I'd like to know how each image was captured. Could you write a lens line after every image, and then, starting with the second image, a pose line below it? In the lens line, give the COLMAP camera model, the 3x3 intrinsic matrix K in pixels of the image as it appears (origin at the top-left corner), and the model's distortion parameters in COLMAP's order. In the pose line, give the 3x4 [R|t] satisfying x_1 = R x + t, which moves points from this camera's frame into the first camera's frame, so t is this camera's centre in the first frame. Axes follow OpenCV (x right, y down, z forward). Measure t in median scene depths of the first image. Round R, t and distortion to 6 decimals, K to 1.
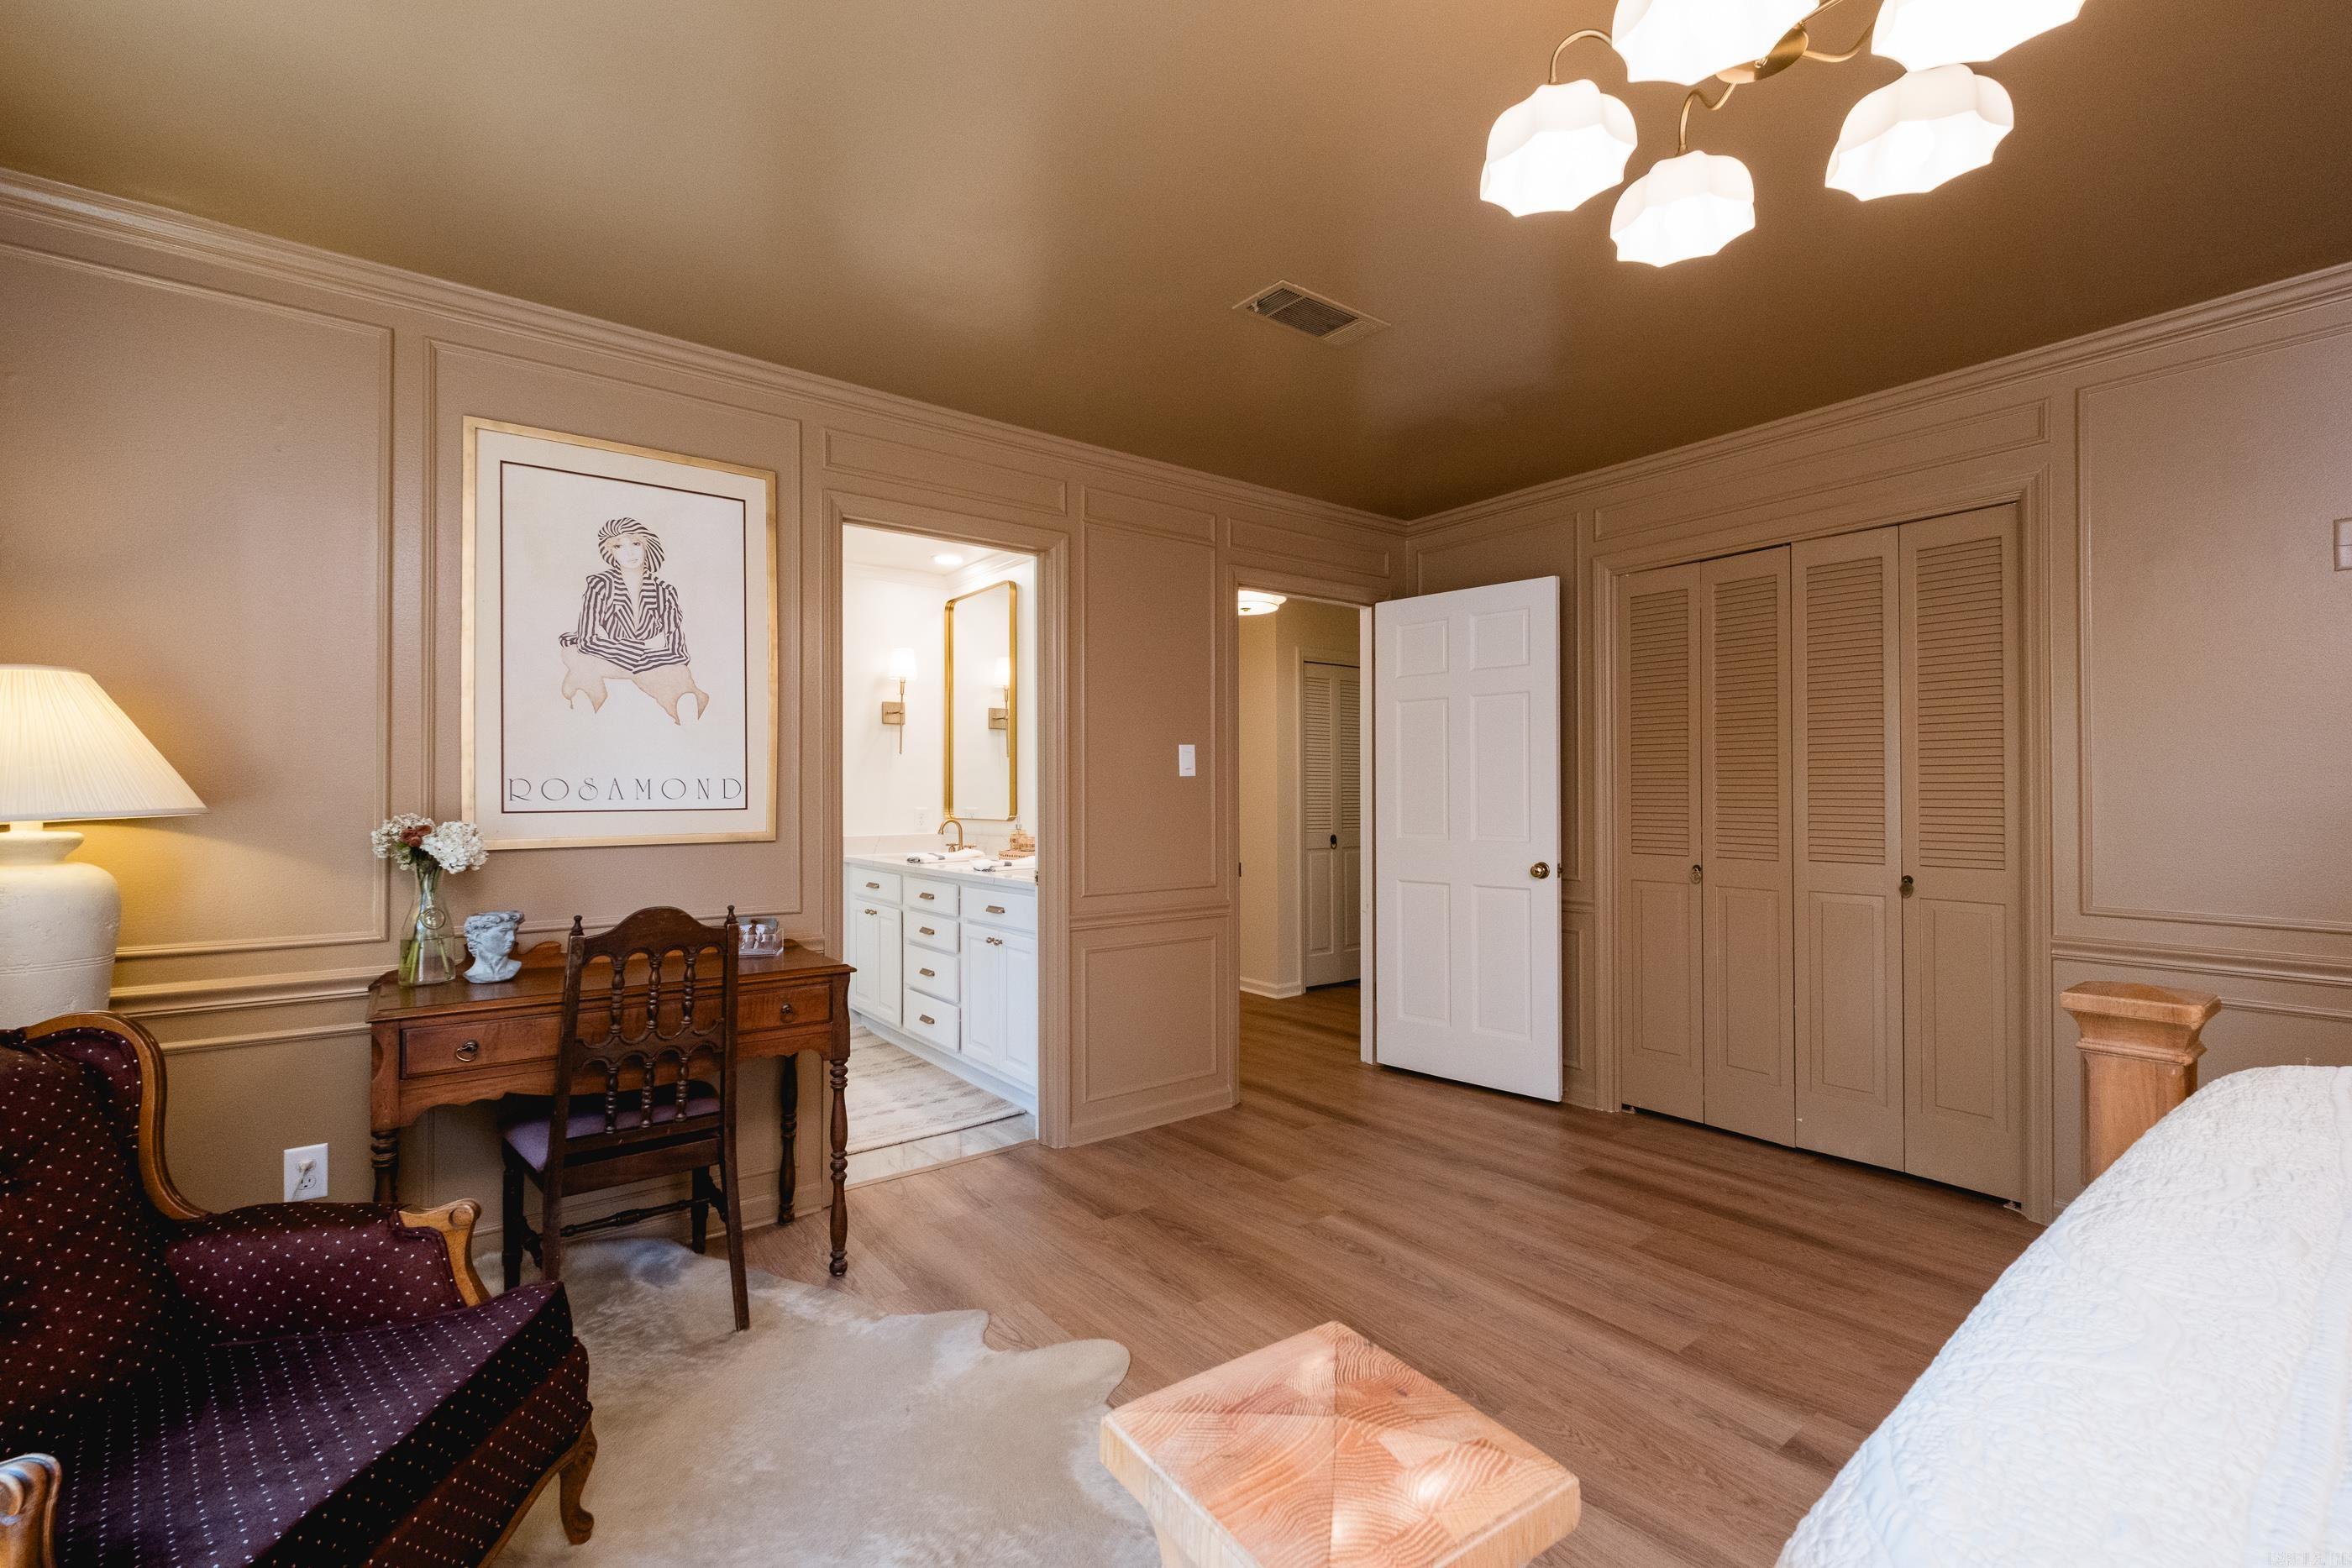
lens RADIAL K [[998.9, 0, 1174.9], [0, 998.9, 792.7], [0, 0, 1]] dist [0.010329, -0.000123]
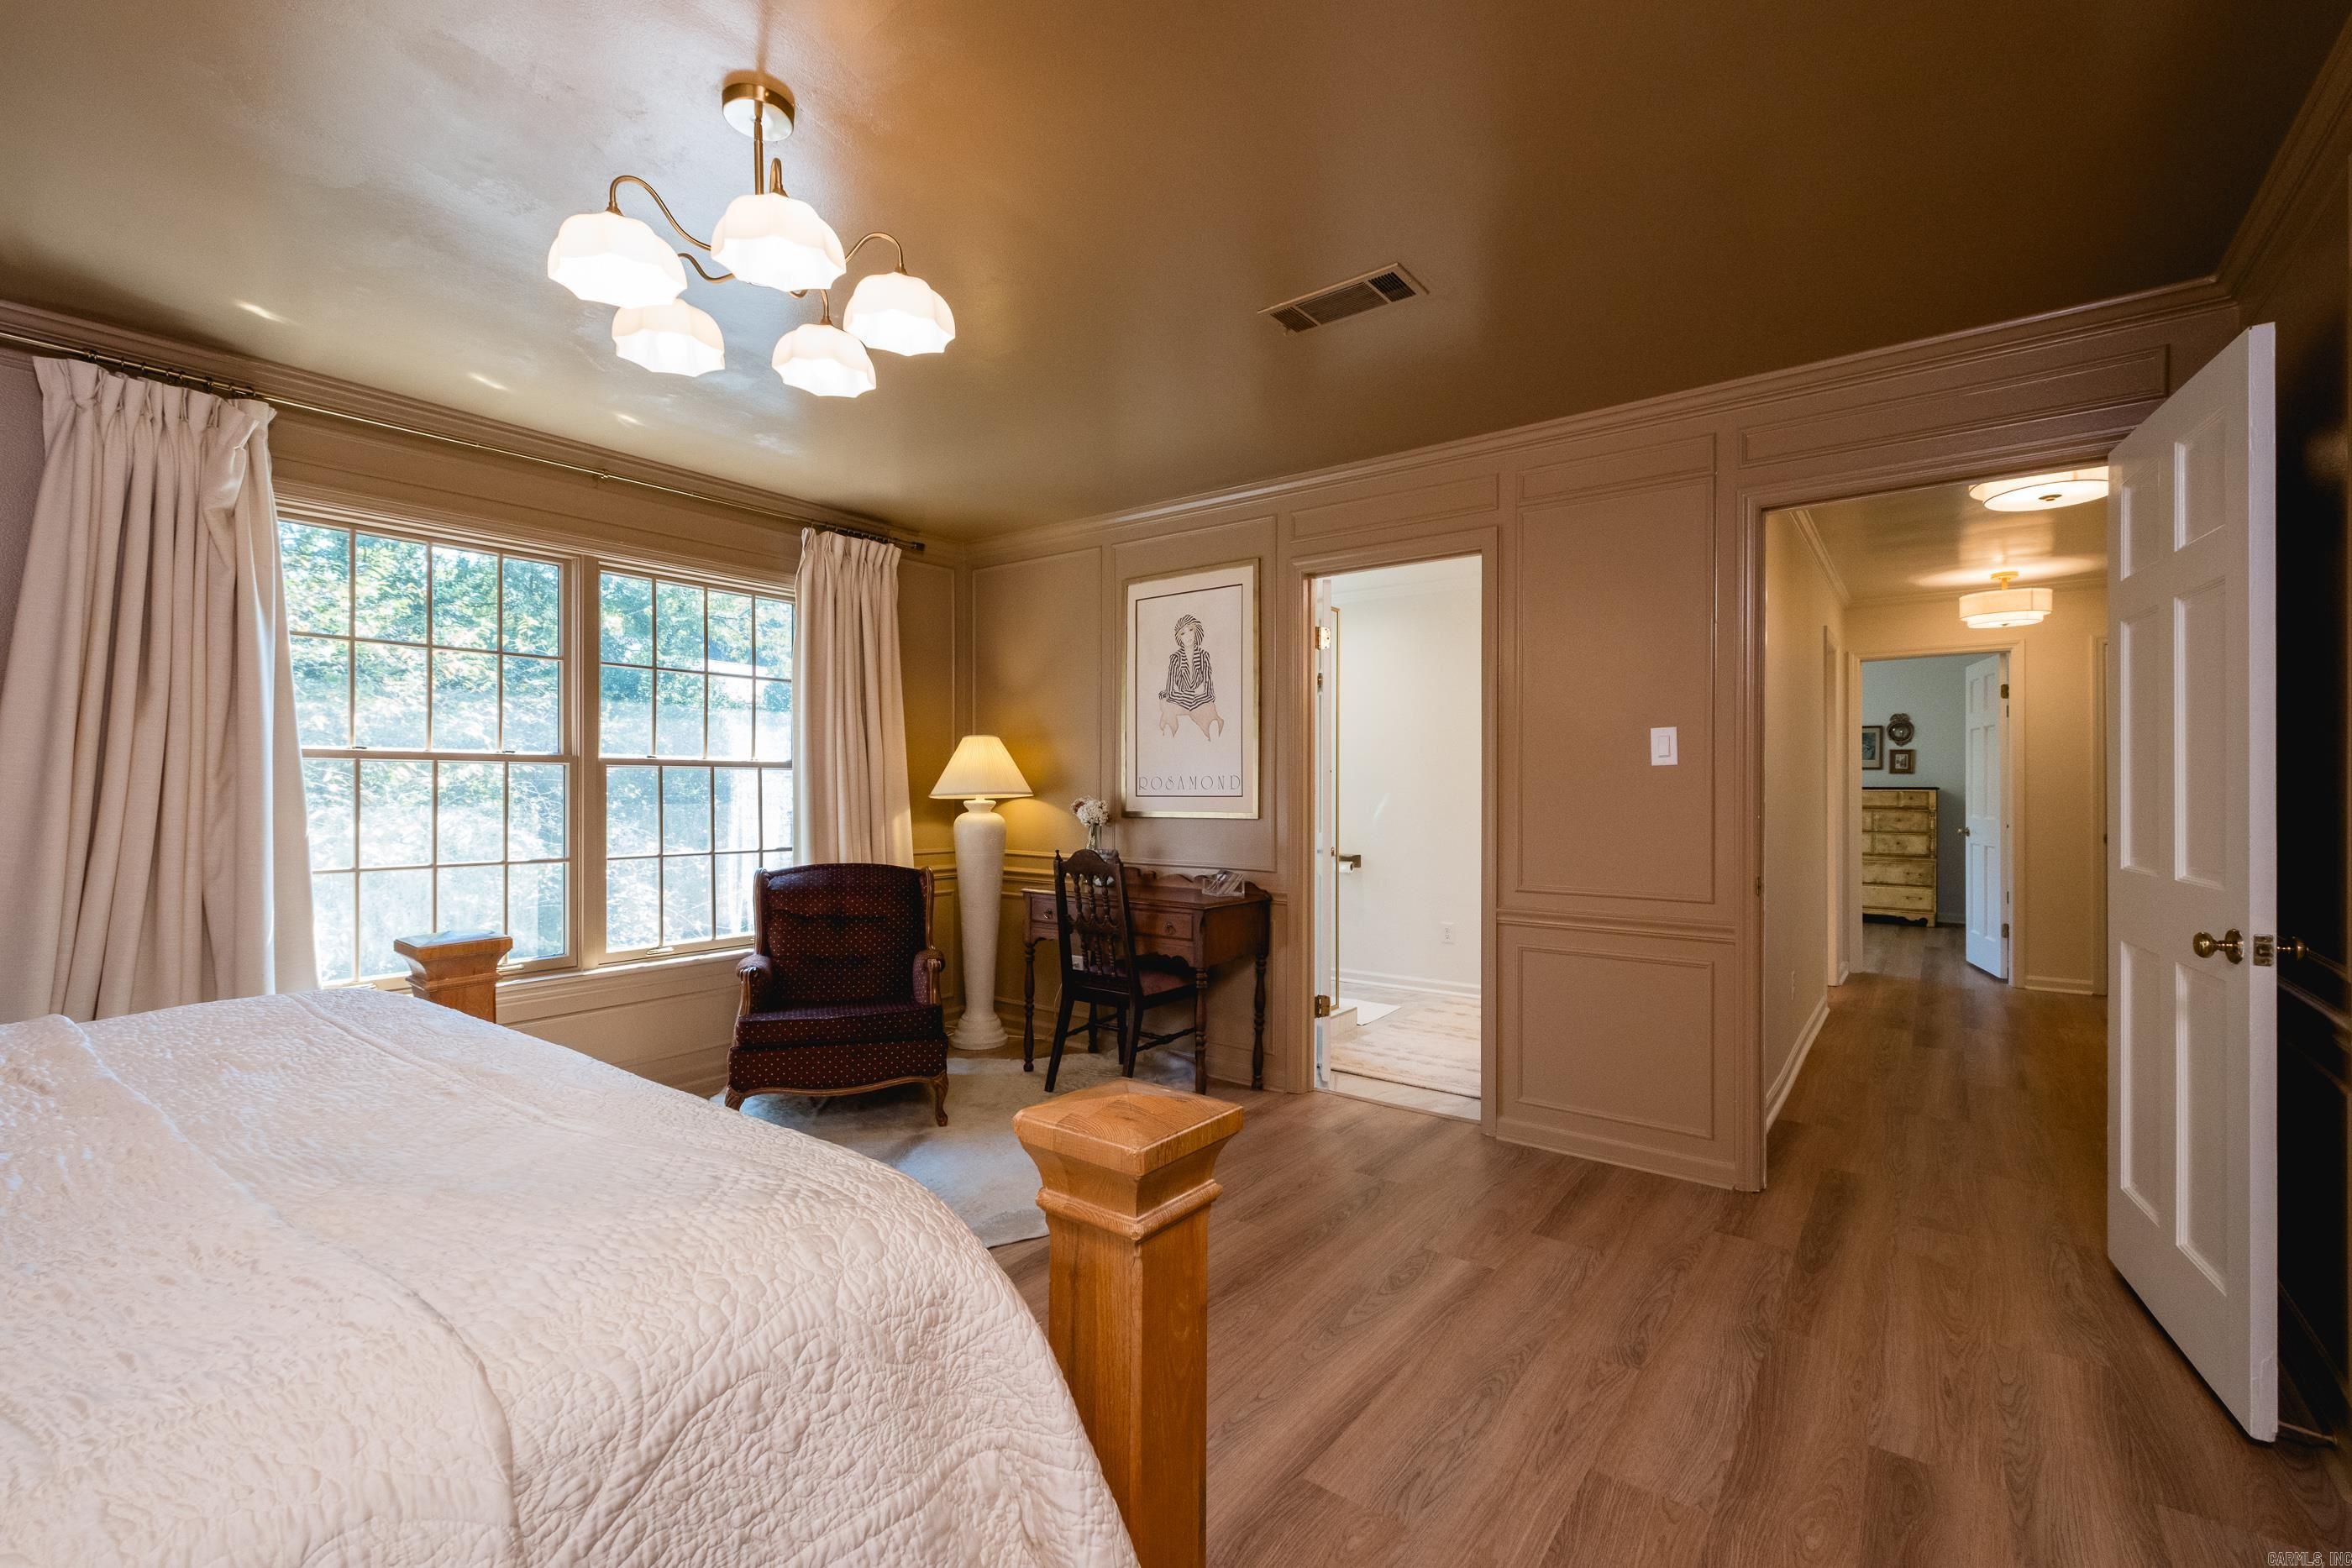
lens RADIAL K [[1023.8, 0, 1205.2], [0, 1023.8, 787.9], [0, 0, 1]] dist [0.002602, -0.001202]
pose [[0.272590, 0.003407, -0.962124, 0.983420], [0.000849, 0.999992, 0.003782, -0.001518], [0.962130, -0.001848, 0.272585, 0.539973]]
